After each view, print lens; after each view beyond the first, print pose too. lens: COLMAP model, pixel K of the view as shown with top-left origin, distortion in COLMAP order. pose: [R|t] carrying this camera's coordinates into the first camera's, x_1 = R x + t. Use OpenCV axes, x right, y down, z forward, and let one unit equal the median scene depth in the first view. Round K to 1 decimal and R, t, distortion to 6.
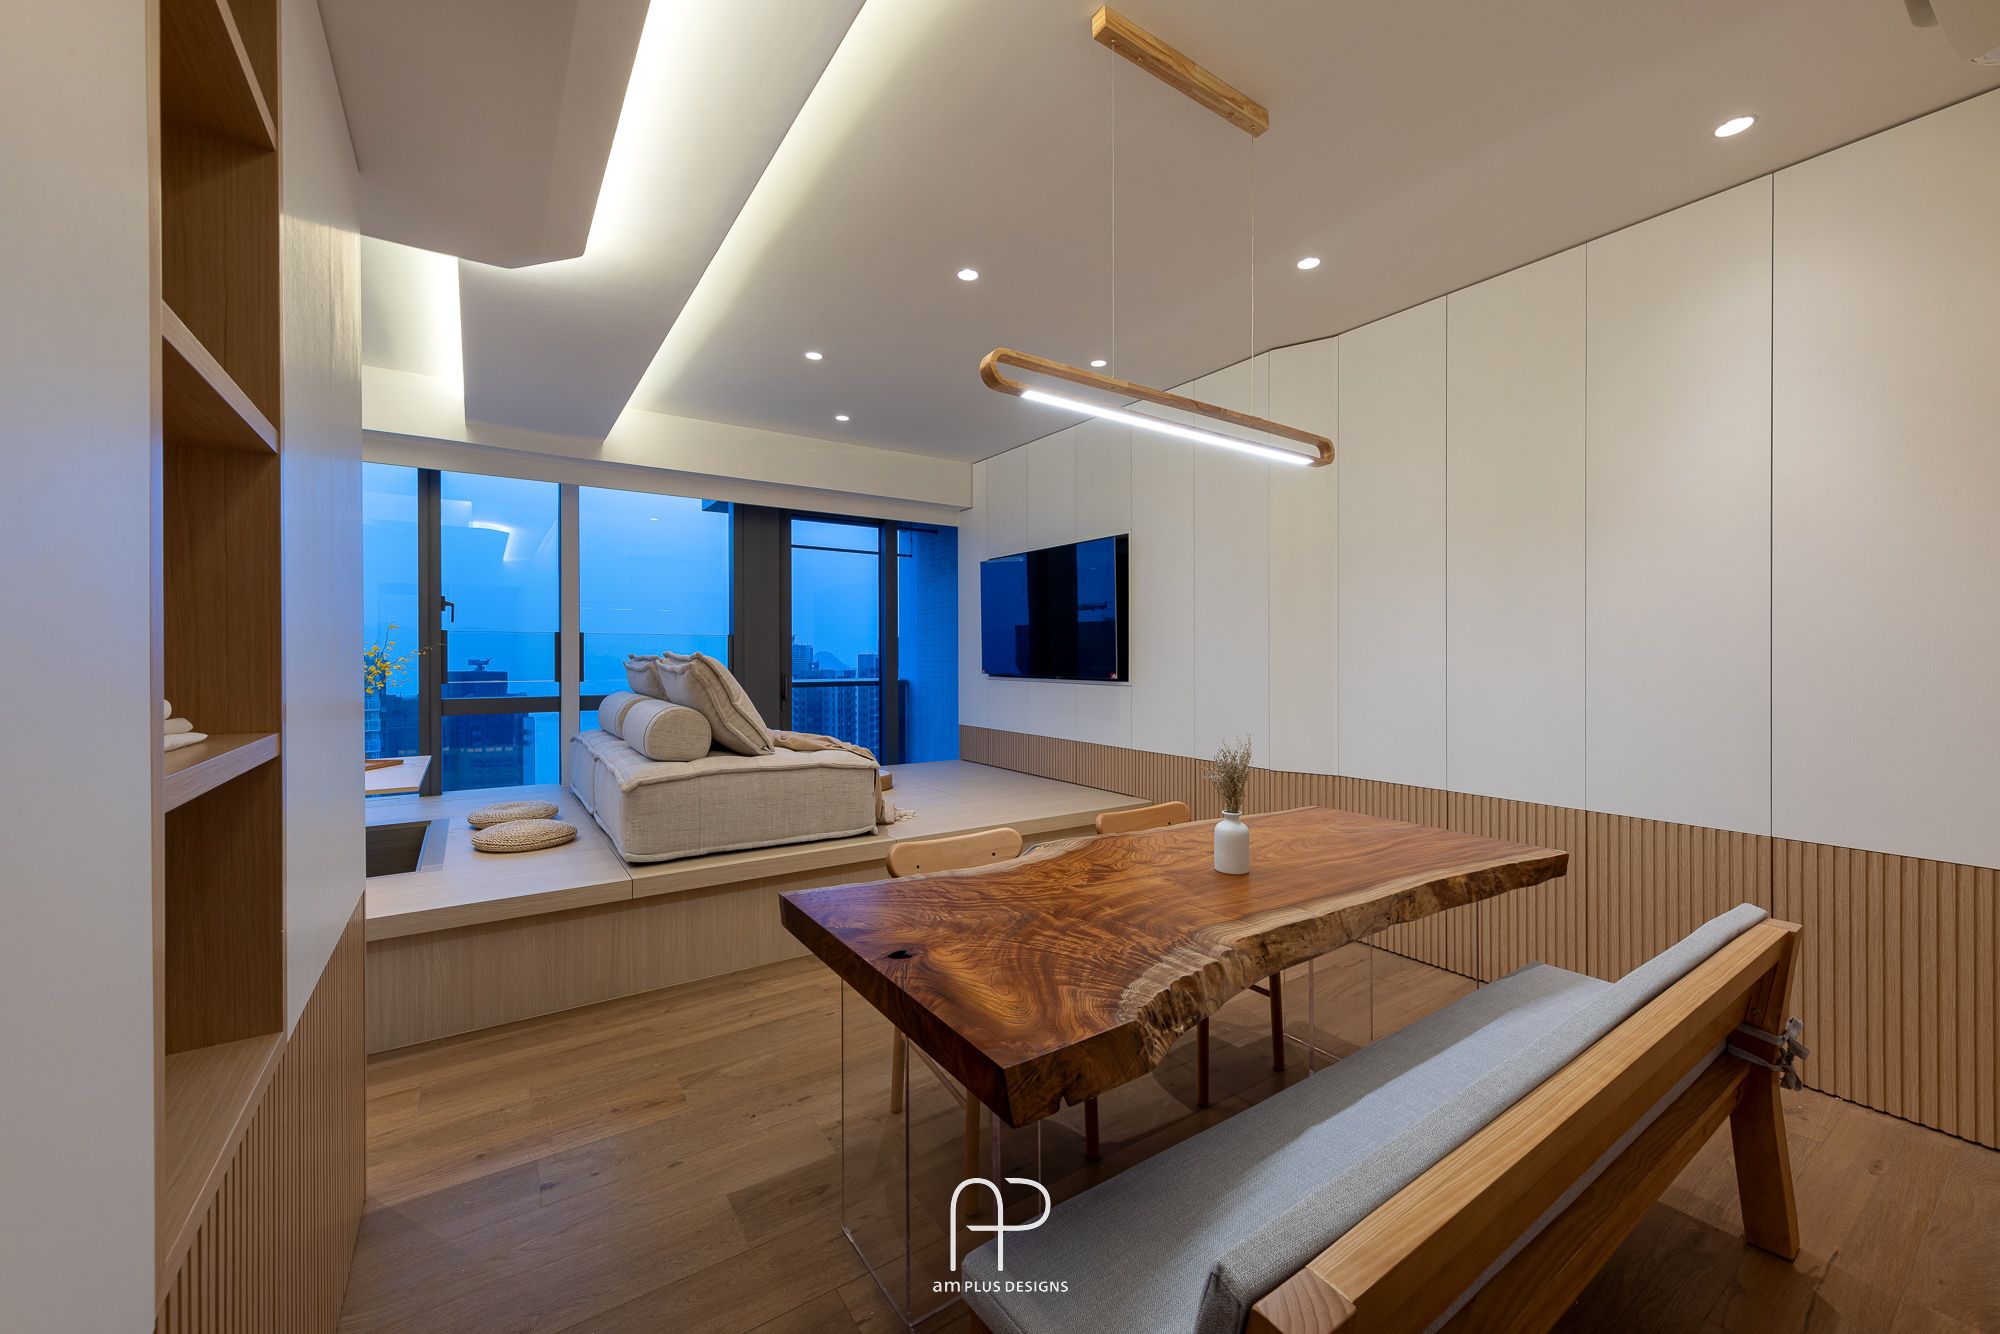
lens RADIAL K [[767.7, 0, 1018.4], [0, 767.7, 654.9], [0, 0, 1]] dist [0.011457, -0.000653]
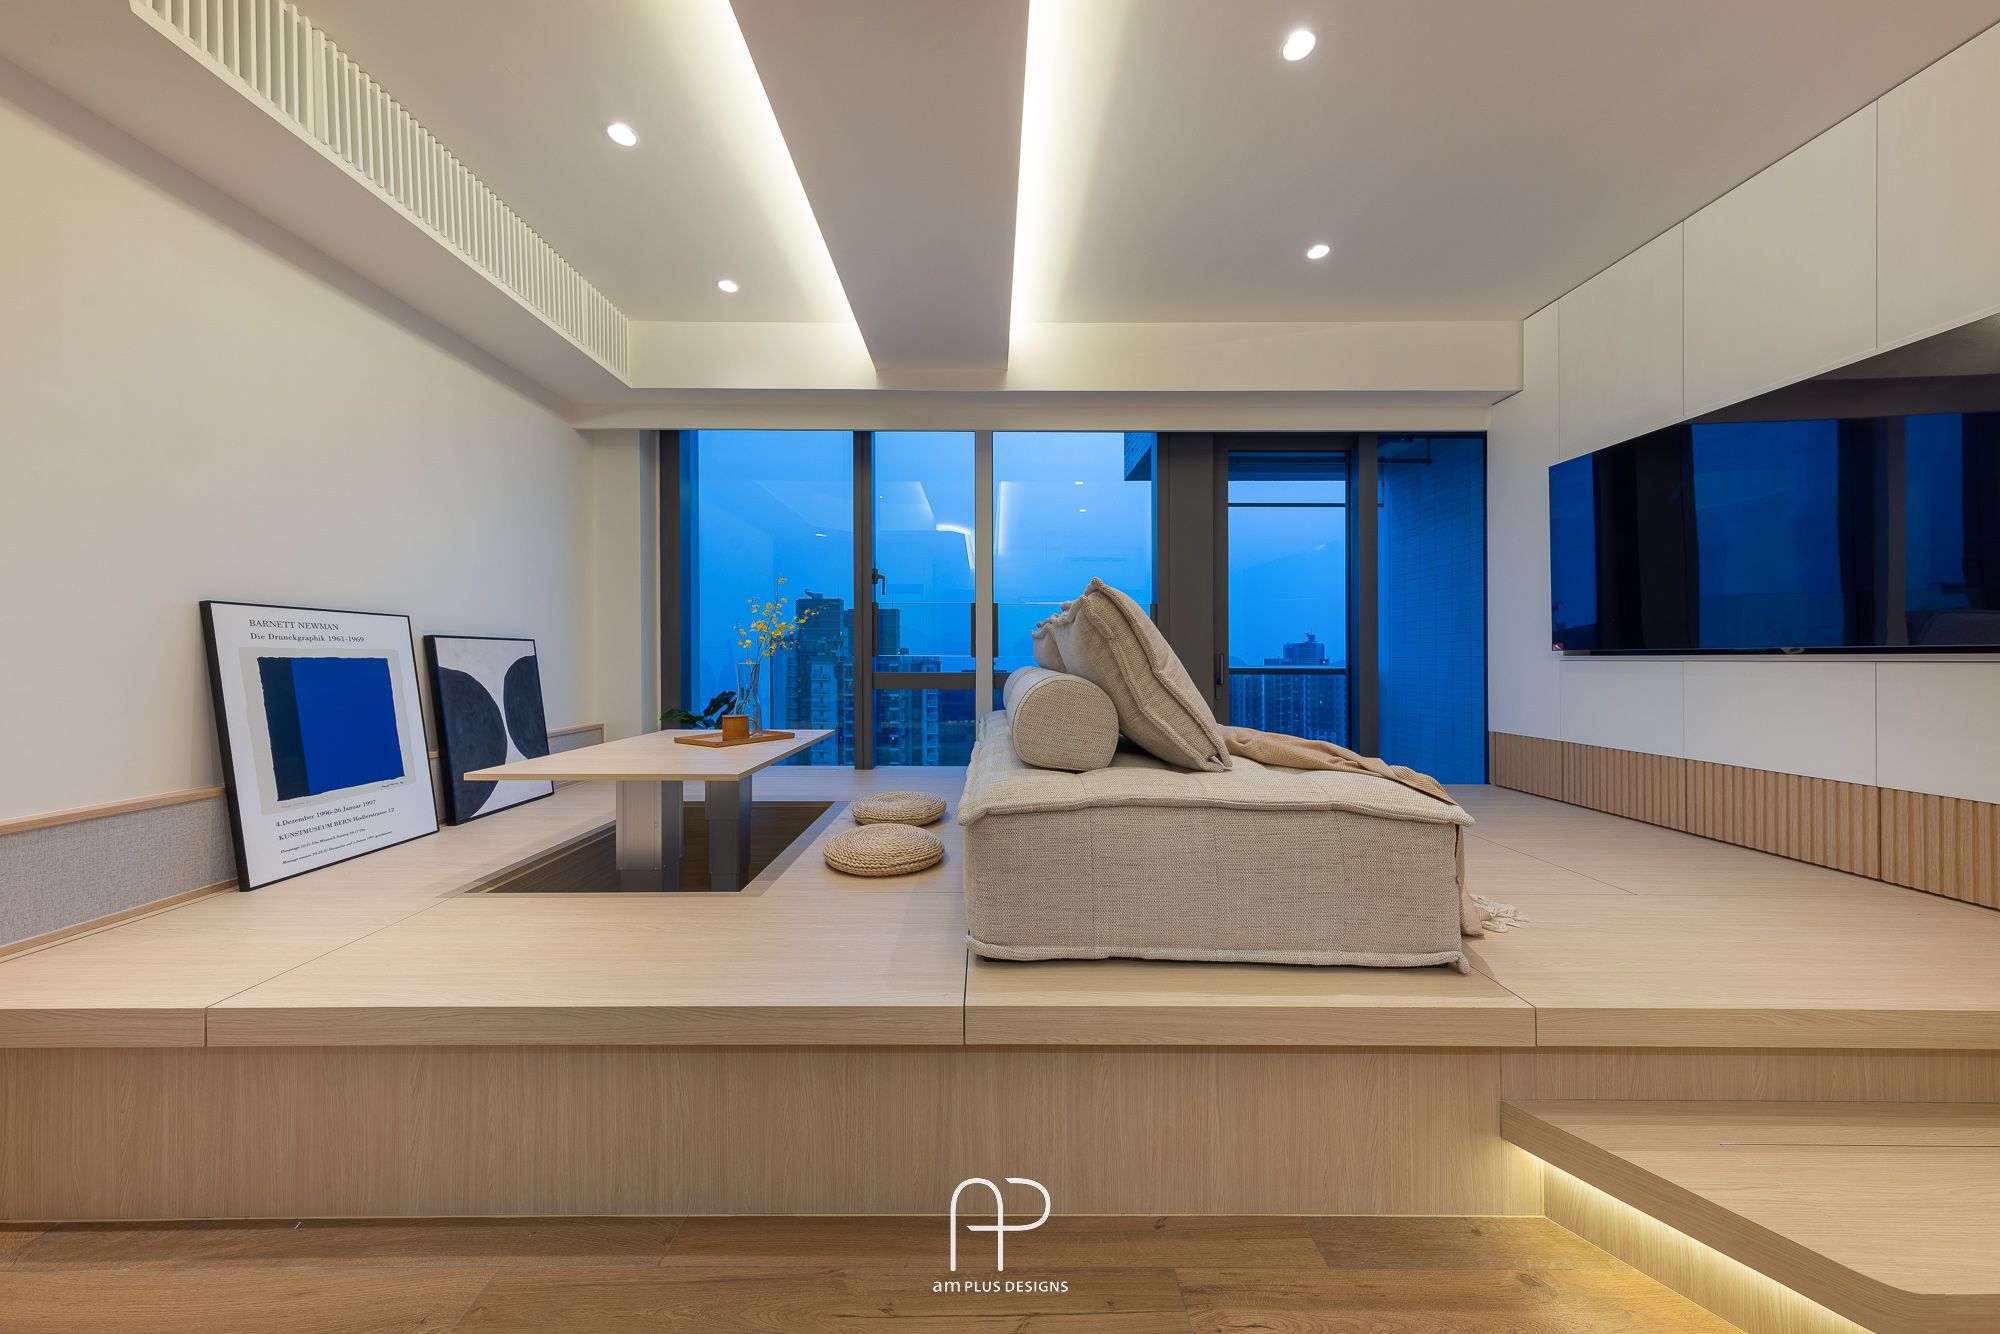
lens RADIAL K [[635.7, 0, 1002.4], [0, 635.7, 664.3], [0, 0, 1]] dist [0.002222, -0.000047]
pose [[0.825542, 0.004142, -0.564325, -0.201654], [-0.000083, 0.999974, 0.007219, 0.052776], [0.564340, -0.005912, 0.825521, 0.552928]]
